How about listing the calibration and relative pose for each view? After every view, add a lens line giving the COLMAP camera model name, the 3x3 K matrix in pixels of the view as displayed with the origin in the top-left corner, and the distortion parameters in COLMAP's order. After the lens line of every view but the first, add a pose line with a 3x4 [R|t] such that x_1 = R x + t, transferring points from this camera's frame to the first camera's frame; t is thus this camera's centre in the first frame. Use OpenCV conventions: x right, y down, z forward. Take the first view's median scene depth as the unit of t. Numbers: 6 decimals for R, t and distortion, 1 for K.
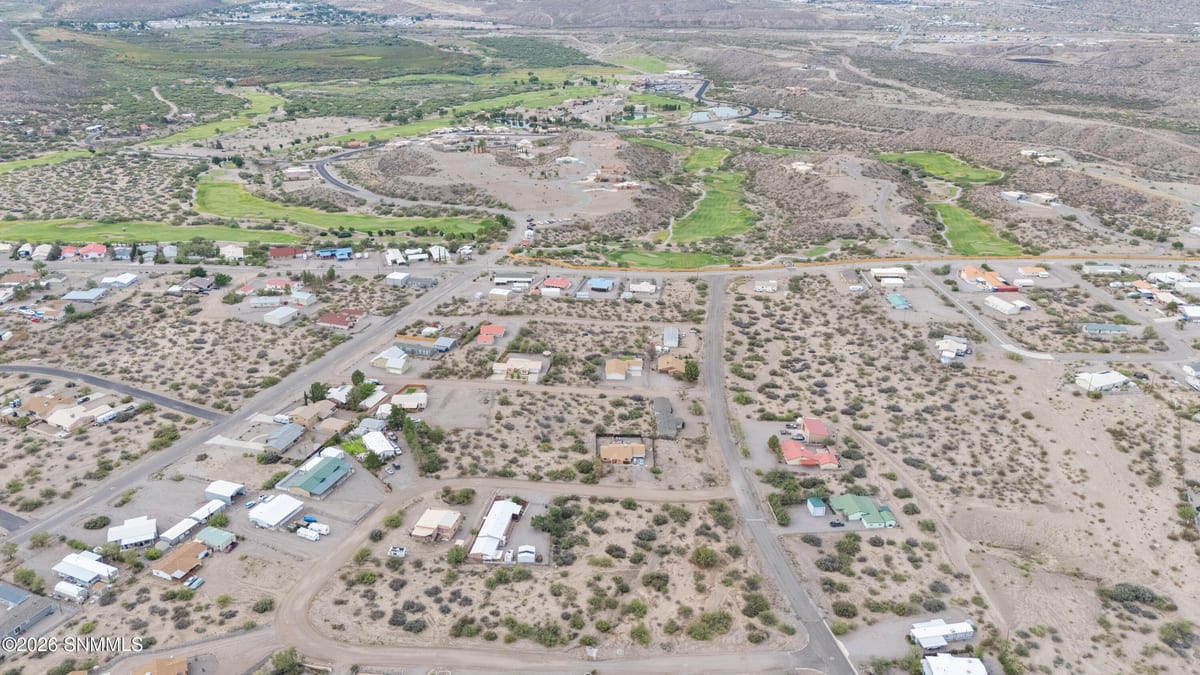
lens RADIAL K [[883.8, 0, 598.4], [0, 883.8, 338.7], [0, 0, 1]] dist [0.126135, -0.118764]
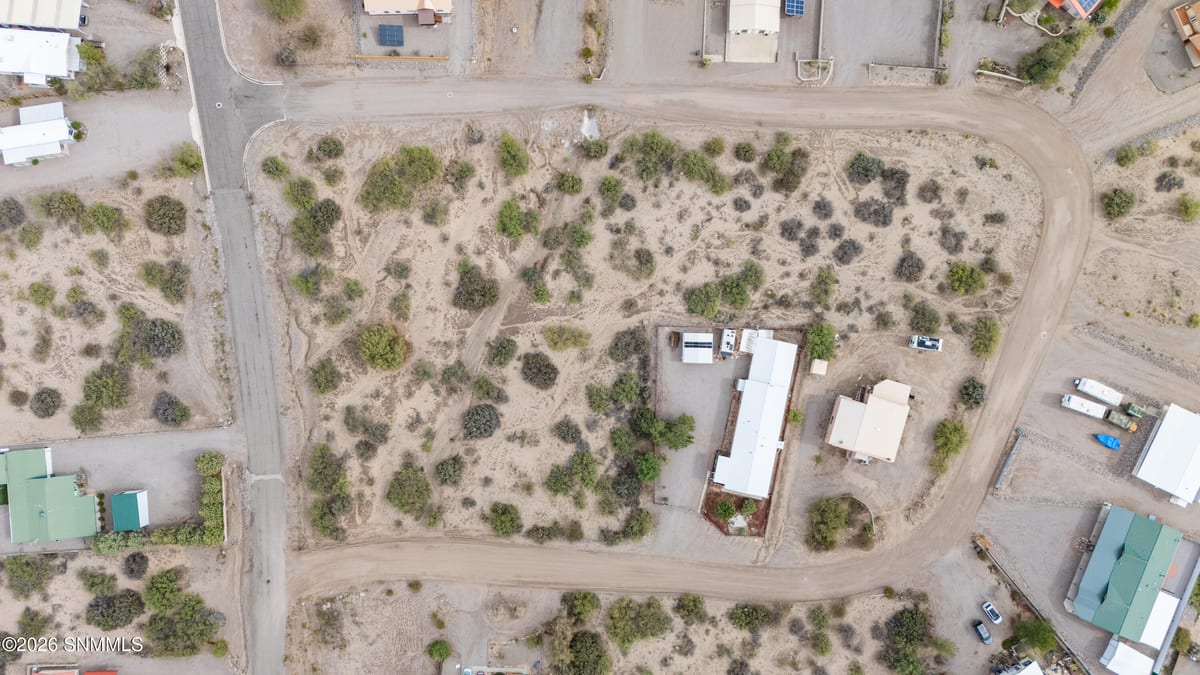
lens RADIAL K [[883.8, 0, 598.4], [0, 883.8, 338.7], [0, 0, 1]] dist [0.126135, -0.118764]
pose [[-0.998549, -0.038394, -0.037765, 0.004554], [-0.019469, -0.396452, 0.917849, -0.288276], [-0.050212, 0.917252, 0.395129, 0.810780]]
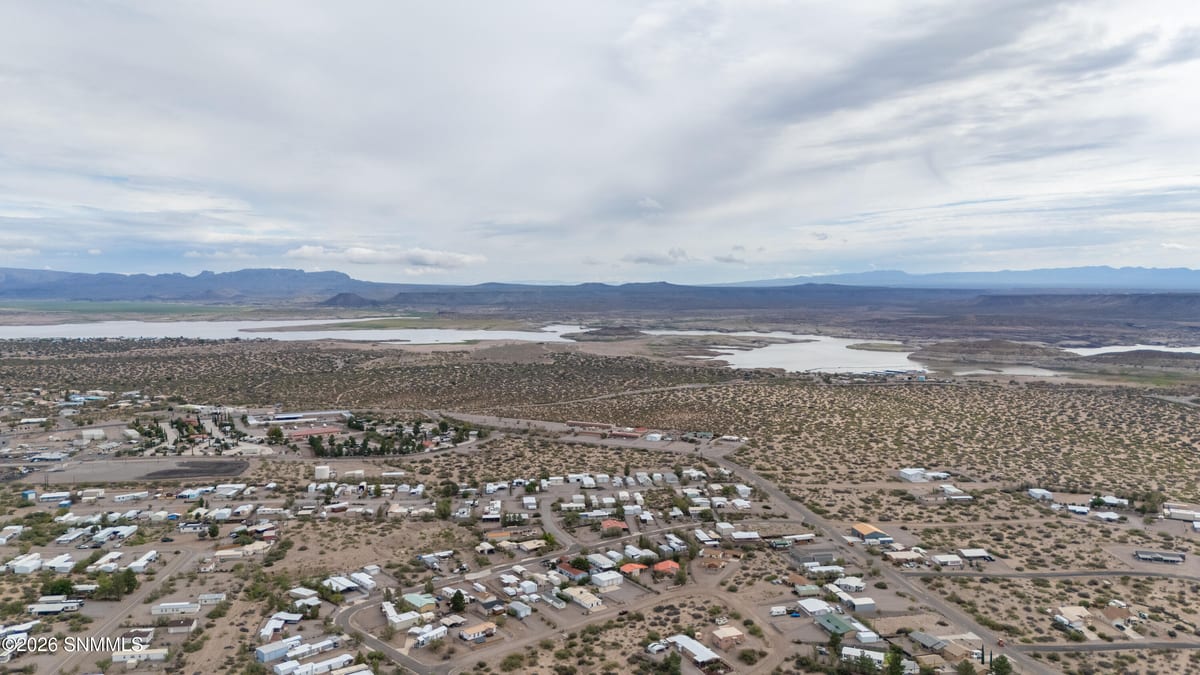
lens RADIAL K [[896.5, 0, 596.9], [0, 896.5, 361.4], [0, 0, 1]] dist [0.108321, -0.098060]
pose [[-0.818128, 0.039004, -0.573711, 0.805697], [-0.241183, 0.882426, 0.403926, -0.712031], [0.522012, 0.468833, -0.712530, 1.814252]]
